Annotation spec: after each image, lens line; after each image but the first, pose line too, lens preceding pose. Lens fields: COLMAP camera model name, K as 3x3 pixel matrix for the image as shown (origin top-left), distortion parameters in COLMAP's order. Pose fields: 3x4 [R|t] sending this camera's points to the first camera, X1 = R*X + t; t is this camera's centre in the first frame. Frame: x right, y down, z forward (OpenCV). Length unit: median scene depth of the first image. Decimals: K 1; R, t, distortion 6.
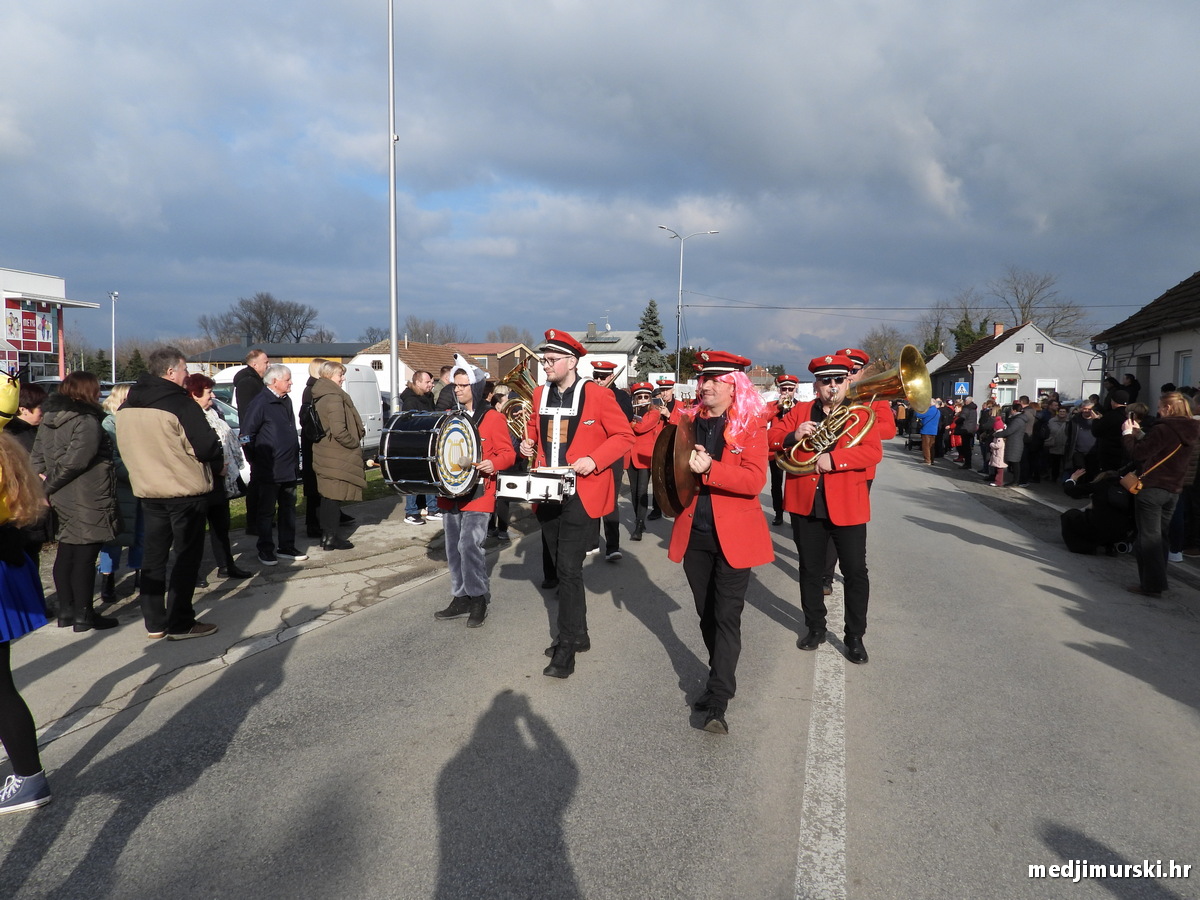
lens RADIAL K [[859.3, 0, 600.0], [0, 859.3, 450.0], [0, 0, 1]] dist [-0.020333, 0.007943]
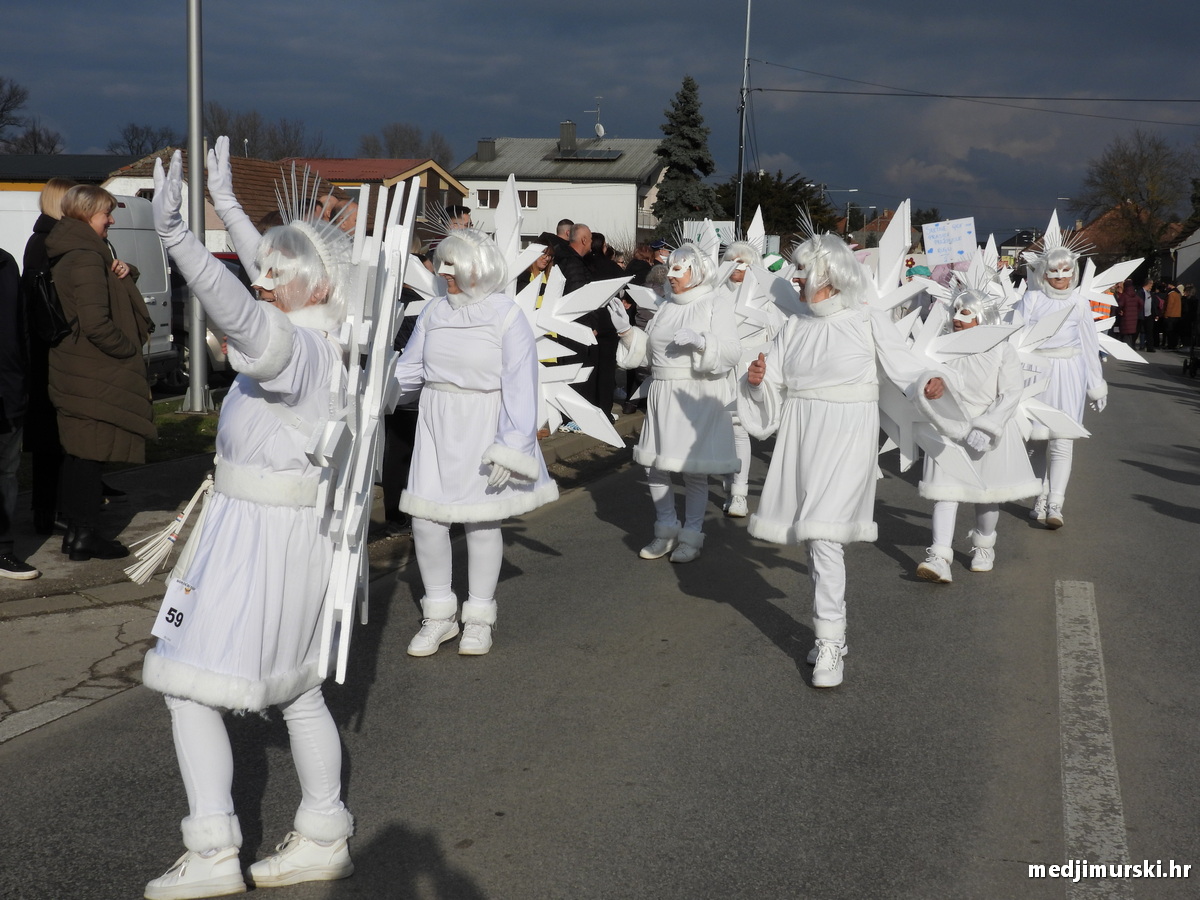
lens RADIAL K [[1664.9, 0, 600.0], [0, 1664.9, 450.0], [0, 0, 1]] dist [0.006564, -0.034343]
pose [[0.999847, 0.011354, 0.013286, -0.004925], [-0.011971, 0.998809, 0.047289, 0.000419], [-0.012733, -0.047441, 0.998793, 0.003824]]
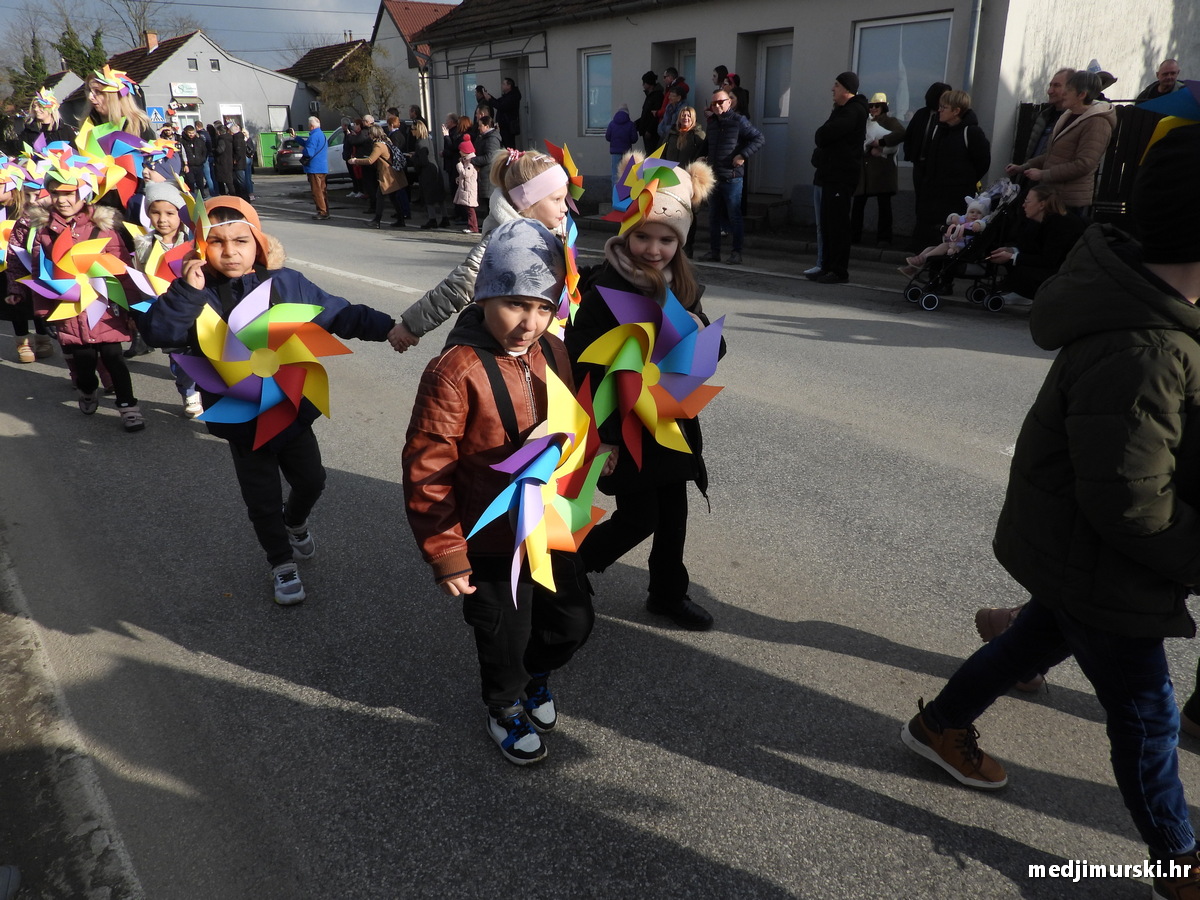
lens RADIAL K [[859.3, 0, 600.0], [0, 859.3, 450.0], [0, 0, 1]] dist [-0.020333, 0.007943]
pose [[0.576036, -0.304598, 0.758553, -0.038303], [0.072563, 0.943371, 0.323708, -0.005947], [-0.814197, -0.131424, 0.565518, 0.210255]]
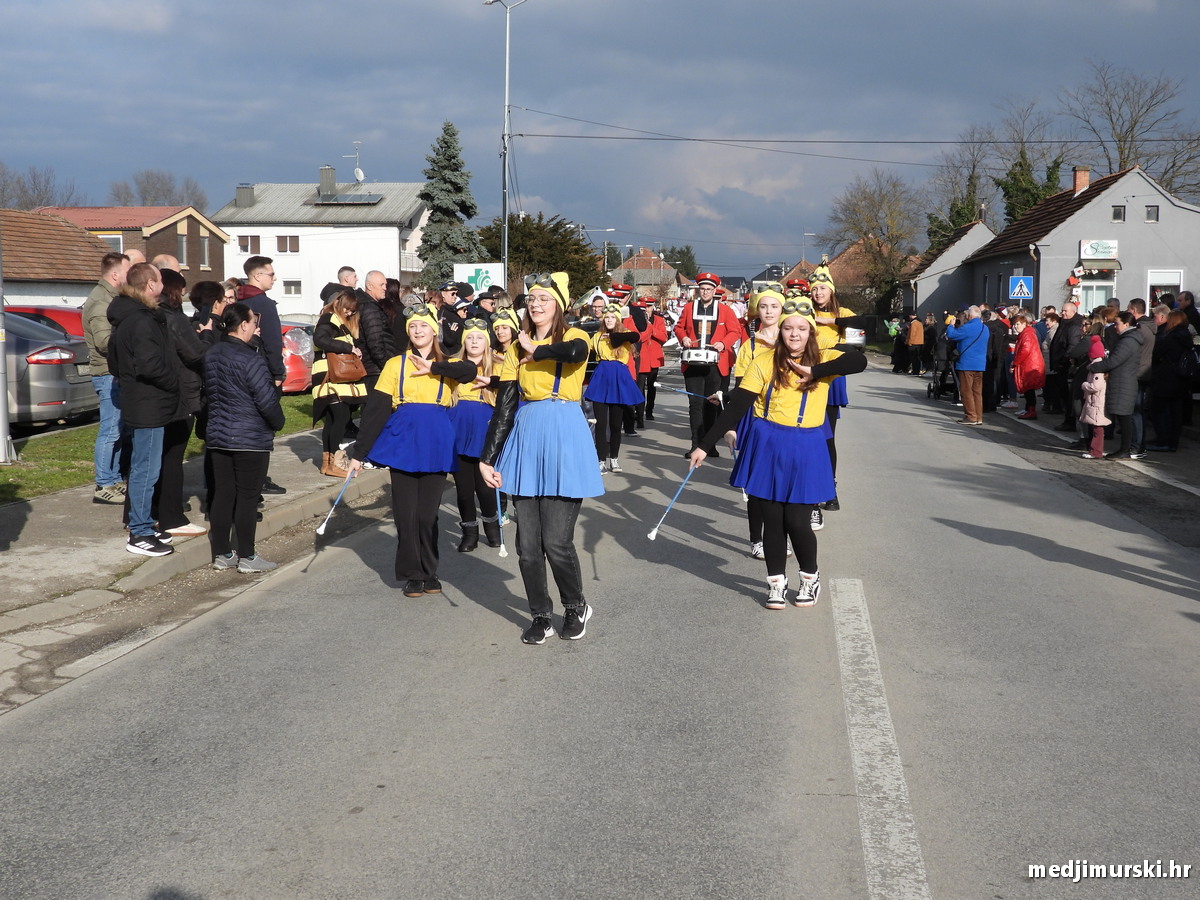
lens RADIAL K [[1655.3, 0, 600.0], [0, 1655.3, 450.0], [0, 0, 1]] dist [0.001486, -0.019653]
pose [[0.987933, -0.024177, 0.152983, -0.012604], [0.020672, 0.999487, 0.024463, 0.001307], [-0.153496, -0.021005, 0.987926, -0.016065]]
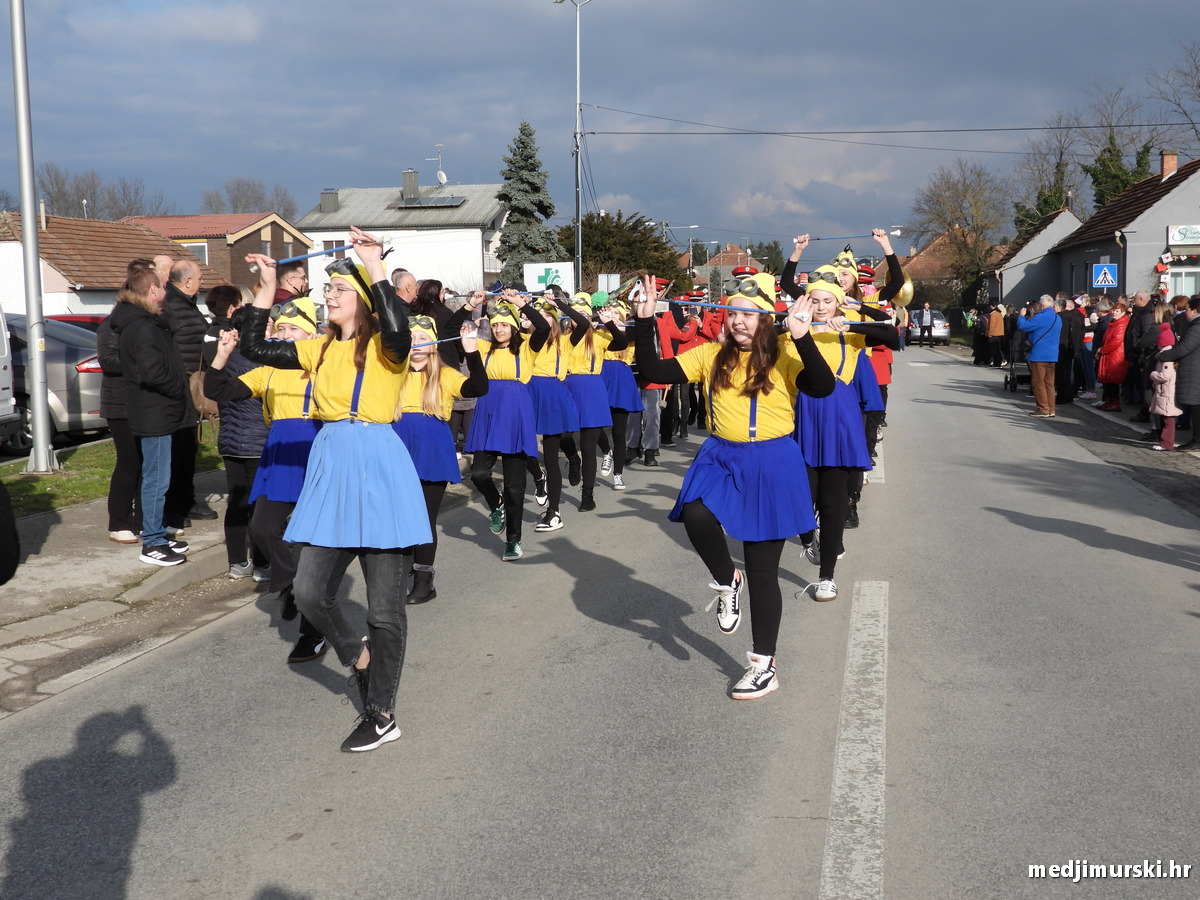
lens RADIAL K [[1655.3, 0, 600.0], [0, 1655.3, 450.0], [0, 0, 1]] dist [0.001486, -0.019653]
pose [[0.994390, -0.039779, 0.098008, -0.000554], [0.037607, 0.999007, 0.023911, 0.001374], [-0.098861, -0.020091, 0.994898, -0.010068]]
